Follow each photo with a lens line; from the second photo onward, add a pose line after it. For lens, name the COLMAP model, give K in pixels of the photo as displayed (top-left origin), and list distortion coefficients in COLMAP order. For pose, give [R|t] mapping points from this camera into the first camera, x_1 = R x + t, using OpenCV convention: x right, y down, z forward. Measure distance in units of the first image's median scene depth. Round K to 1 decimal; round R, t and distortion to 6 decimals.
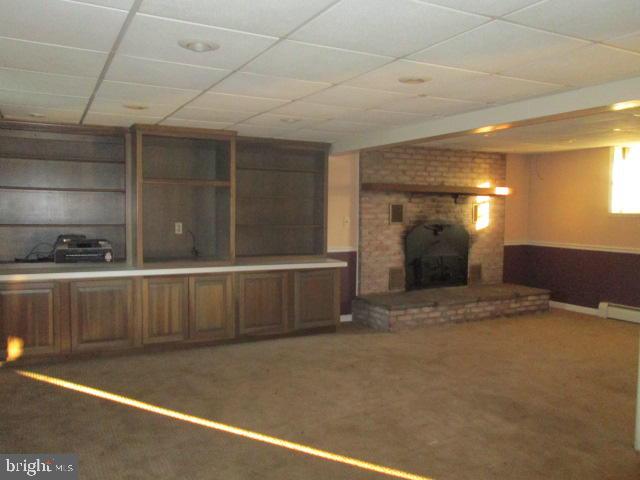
lens RADIAL K [[533.5, 0, 320.0], [0, 533.5, 240.0], [0, 0, 1]] dist [-0.008111, -0.012748]
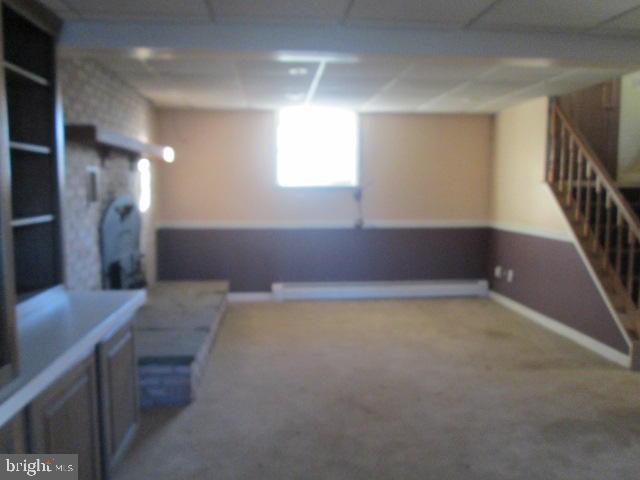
lens RADIAL K [[533.5, 0, 320.0], [0, 533.5, 240.0], [0, 0, 1]] dist [-0.008111, -0.012748]
pose [[0.378540, -0.098419, 0.920337, -0.271848], [0.051296, 0.995033, 0.085308, -0.030712], [-0.924162, 0.014917, 0.381709, 0.581846]]
